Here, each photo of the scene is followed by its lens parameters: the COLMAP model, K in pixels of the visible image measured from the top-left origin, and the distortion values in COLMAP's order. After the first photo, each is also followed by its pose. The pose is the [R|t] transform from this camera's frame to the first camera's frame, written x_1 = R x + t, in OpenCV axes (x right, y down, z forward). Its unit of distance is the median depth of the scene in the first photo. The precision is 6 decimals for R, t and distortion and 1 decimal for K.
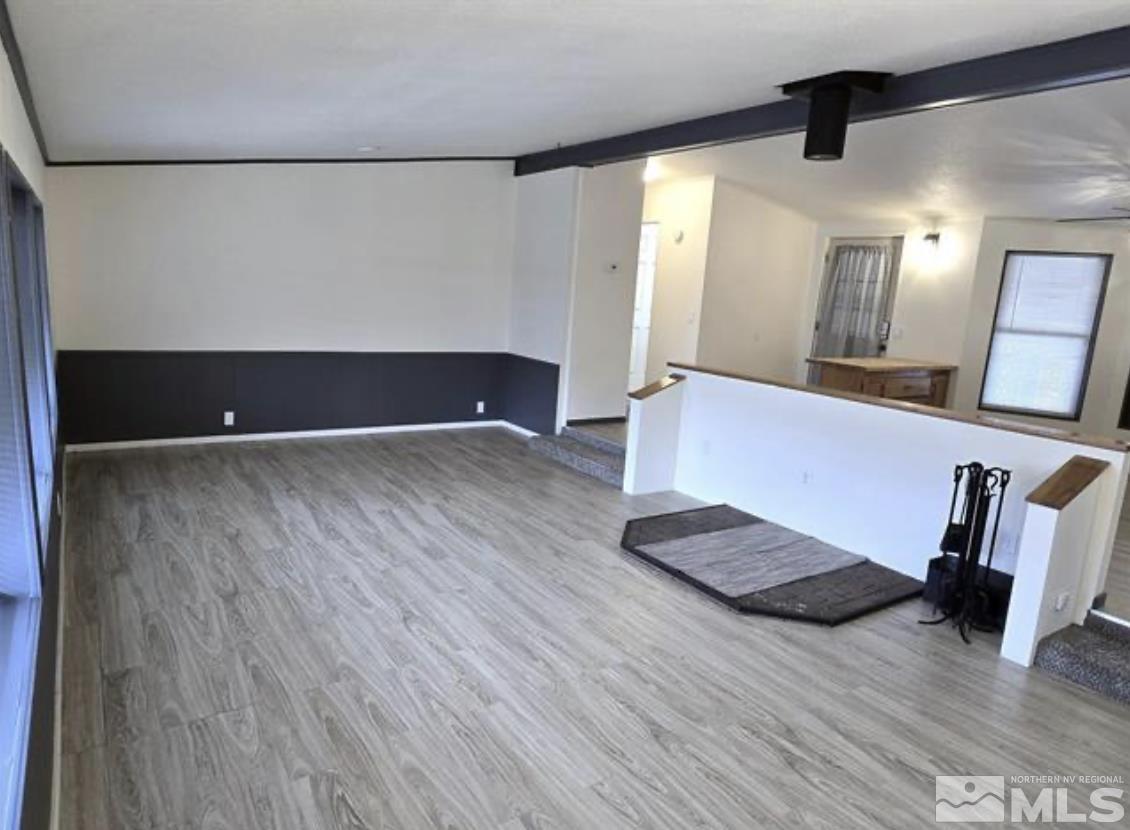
lens RADIAL K [[700.4, 0, 556.7], [0, 700.4, 412.8], [0, 0, 1]] dist [-0.001756, -0.000769]
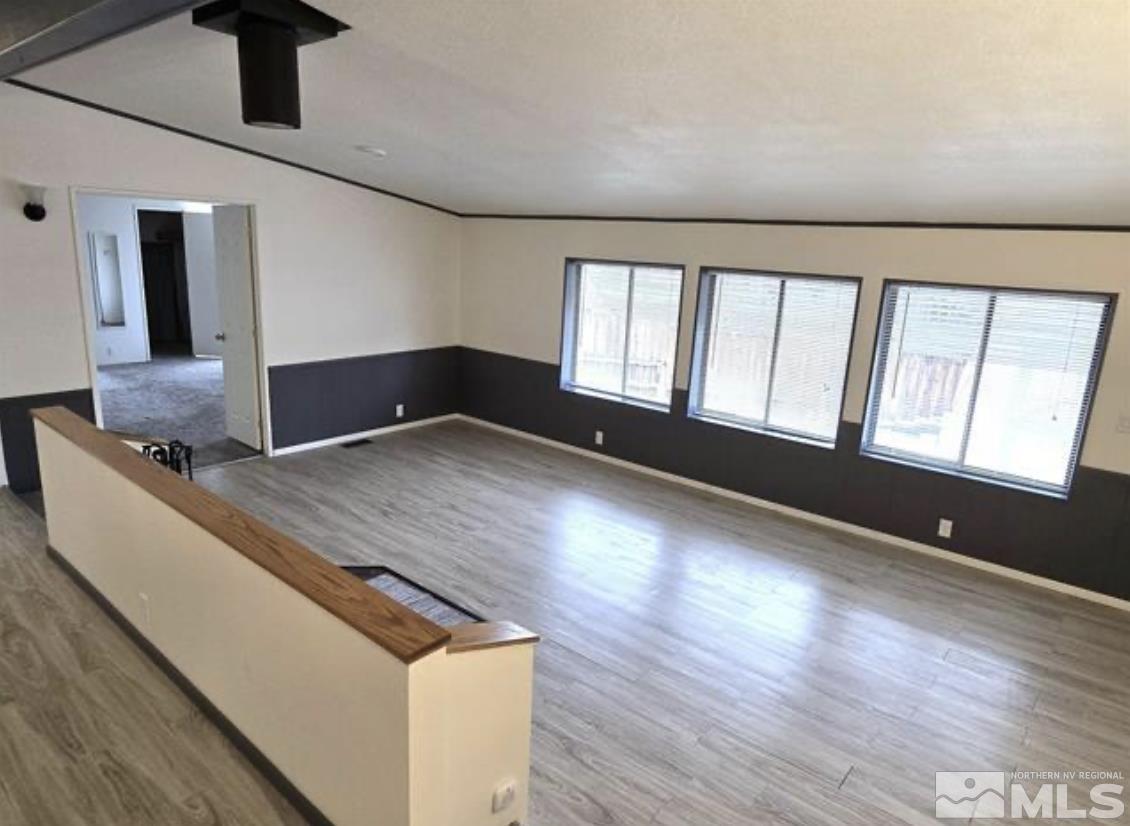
lens RADIAL K [[700.4, 0, 555.5], [0, 700.4, 415.0], [0, 0, 1]] dist [-0.001756, -0.000769]
pose [[-0.957126, -0.037602, -0.287220, 0.287557], [-0.153084, 0.907425, 0.391337, -0.405651], [0.245915, 0.418528, -0.874277, 1.735537]]
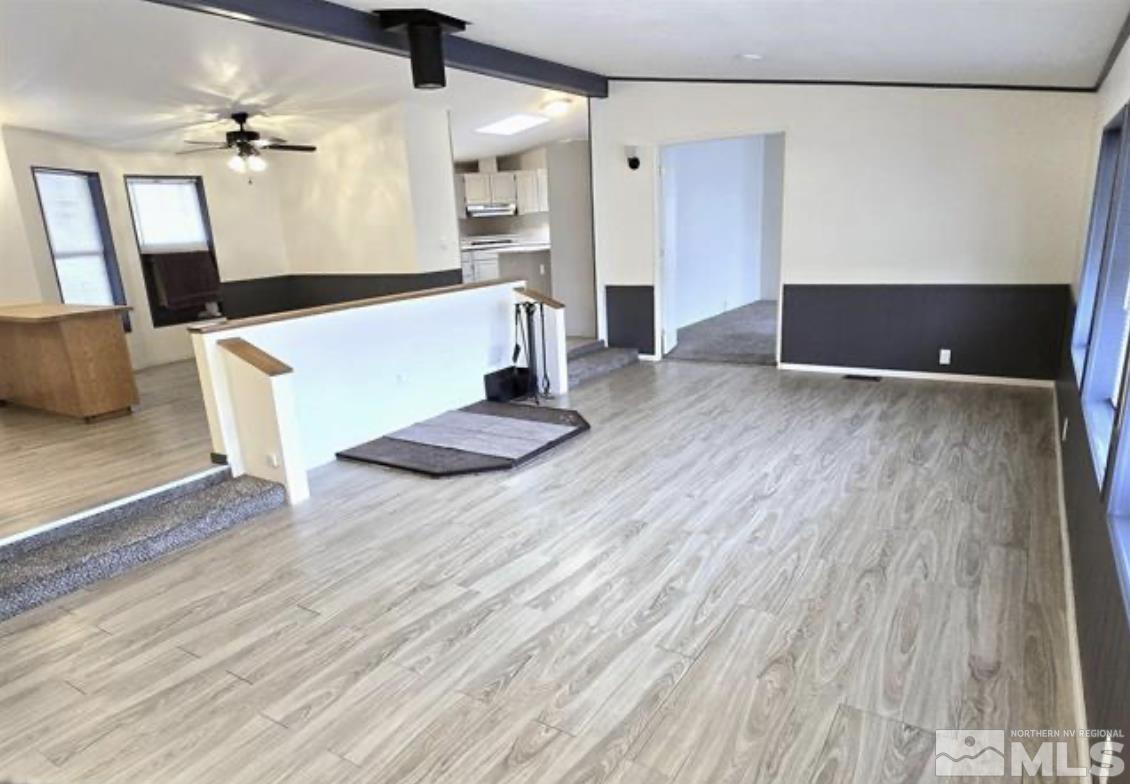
lens RADIAL K [[721.8, 0, 561.5], [0, 721.8, 392.9], [0, 0, 1]] dist [-0.006598, 0.002778]
pose [[-0.399385, -0.255585, 0.880436, -0.862821], [0.189965, 0.916440, 0.352209, -0.272063], [-0.896886, 0.307919, -0.317460, 1.297187]]
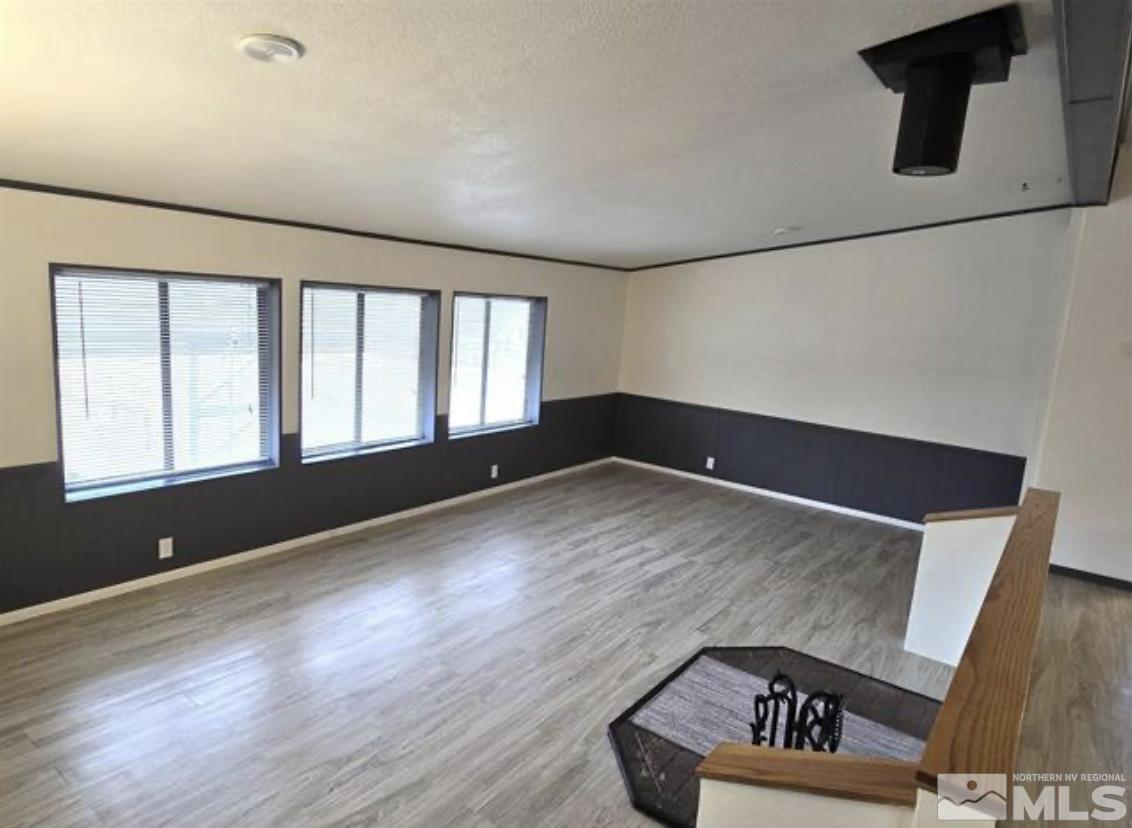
lens RADIAL K [[701.7, 0, 556.7], [0, 701.7, 414.9], [0, 0, 1]] dist [-0.001756, -0.000769]
pose [[0.335314, 0.108820, -0.935801, 0.856759], [-0.214477, 0.976041, 0.036648, -0.092187], [0.917368, 0.188419, 0.350619, 0.496831]]
